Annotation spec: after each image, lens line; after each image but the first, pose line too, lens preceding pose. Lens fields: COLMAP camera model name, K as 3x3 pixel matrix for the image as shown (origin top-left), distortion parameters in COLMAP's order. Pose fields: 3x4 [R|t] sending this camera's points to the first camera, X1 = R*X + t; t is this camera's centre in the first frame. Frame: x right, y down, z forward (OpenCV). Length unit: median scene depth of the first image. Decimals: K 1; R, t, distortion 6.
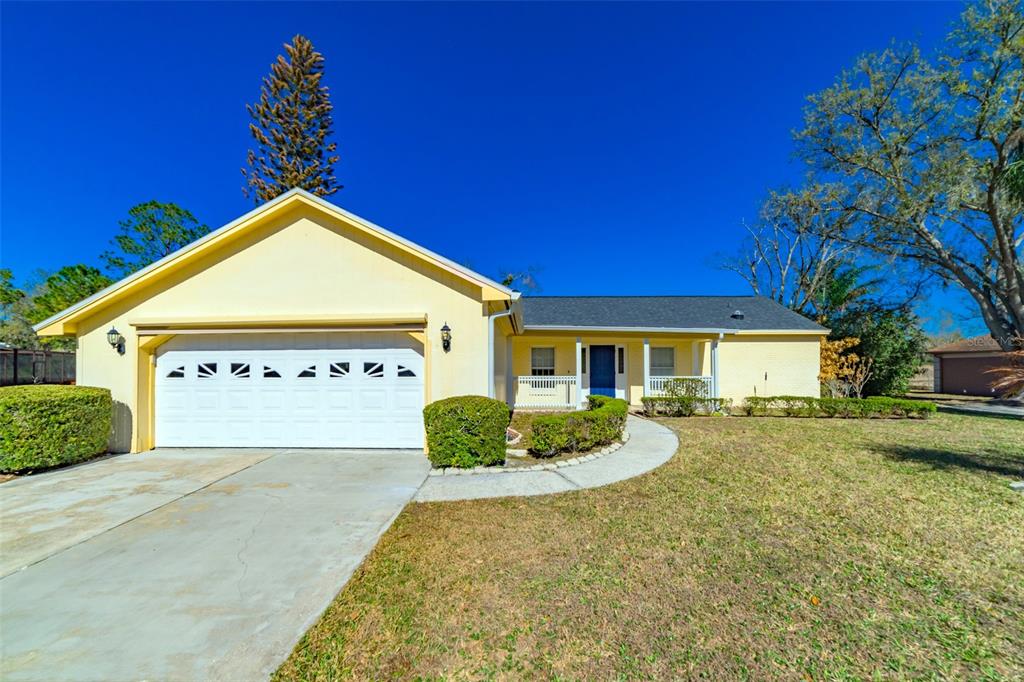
lens RADIAL K [[415.1, 0, 512.2], [0, 415.1, 360.2], [0, 0, 1]] dist [-0.002248, -0.000136]
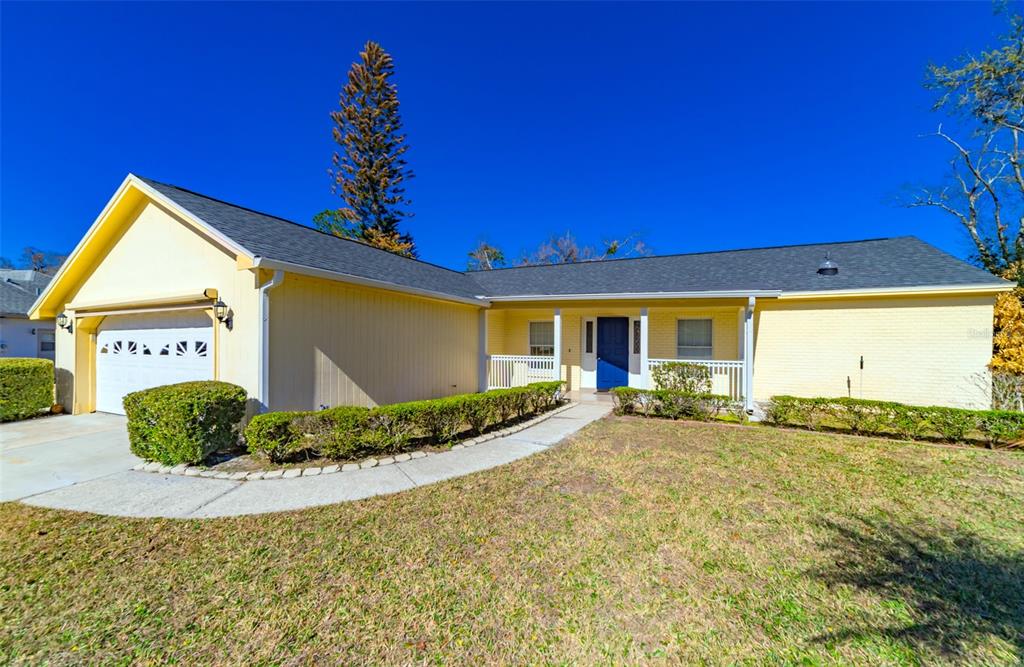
lens RADIAL K [[405.8, 0, 512.0], [0, 405.8, 333.5], [0, 0, 1]] dist [-0.001814, -0.000221]
pose [[0.913214, -0.002201, -0.407474, 0.384761], [0.001564, 0.999997, -0.001896, -0.005207], [0.407477, 0.001094, 0.913215, 0.227414]]
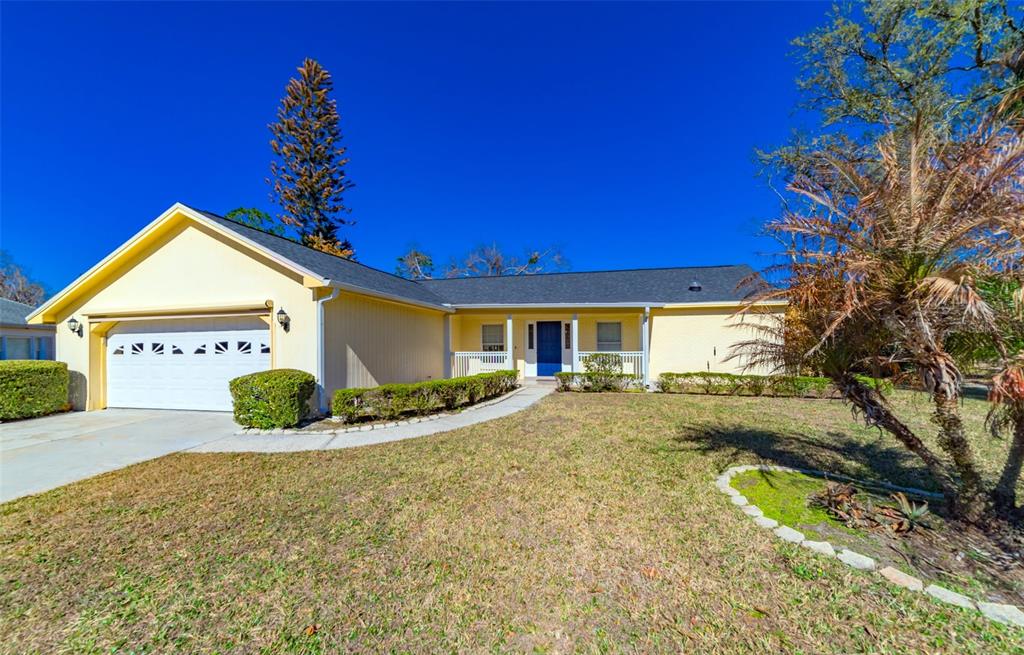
lens RADIAL K [[409.1, 0, 510.9], [0, 409.1, 335.7], [0, 0, 1]] dist [-0.000200, 0.000406]
pose [[0.978431, -0.011960, -0.206228, 0.357561], [0.011826, 0.999928, -0.001883, 0.000170], [0.206235, -0.000597, 0.978502, -0.003093]]
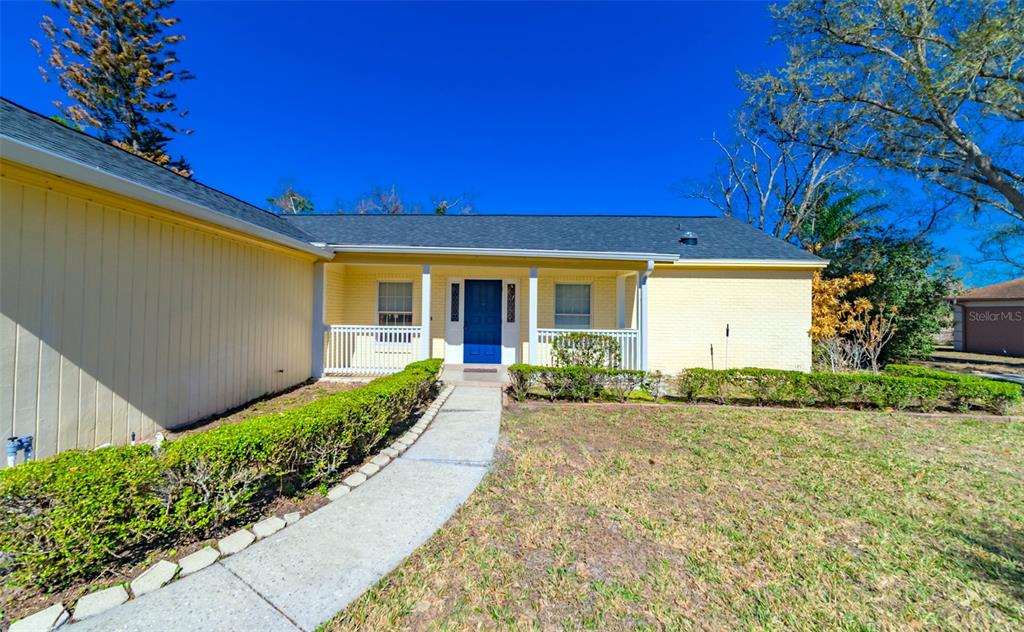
lens RADIAL K [[419.9, 0, 483.9], [0, 419.9, 296.0], [0, 0, 1]] dist [-0.010745, 0.004821]
pose [[0.999741, 0.014161, -0.017810, 0.247425], [-0.014444, 0.999770, -0.015874, 0.000597], [0.017581, 0.016127, 0.999715, 0.346290]]
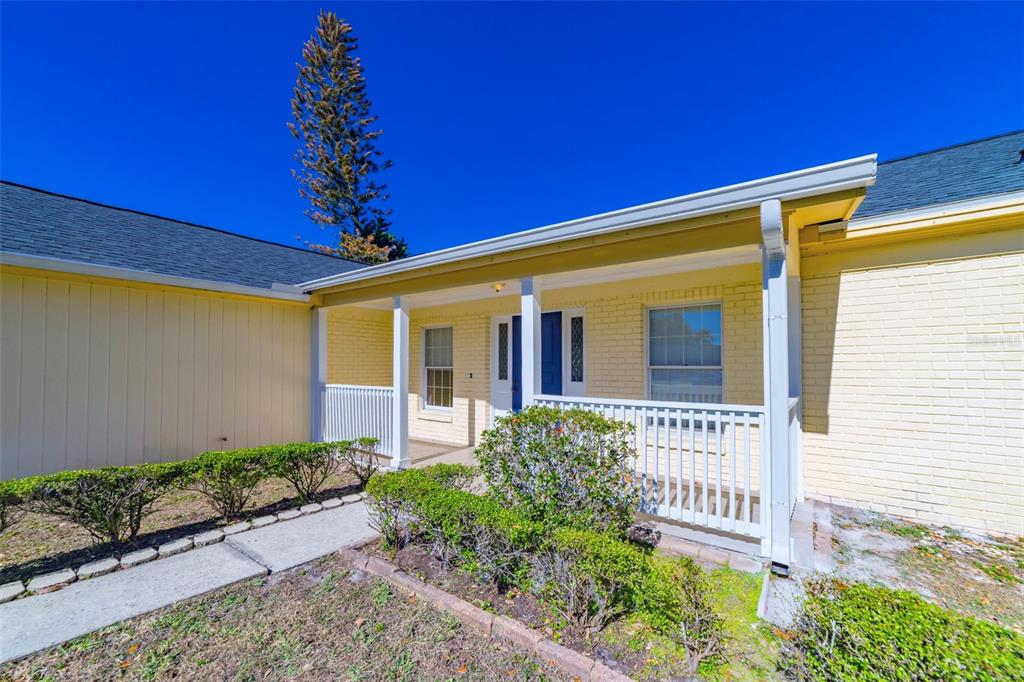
lens RADIAL K [[416.4, 0, 512.0], [0, 416.4, 341.0], [0, 0, 1]] dist [0.000013, 0.000026]
pose [[0.803459, -0.037377, -0.594185, 0.481211], [0.009031, 0.998678, -0.050610, 0.013092], [0.595291, 0.035297, 0.802734, 0.698613]]
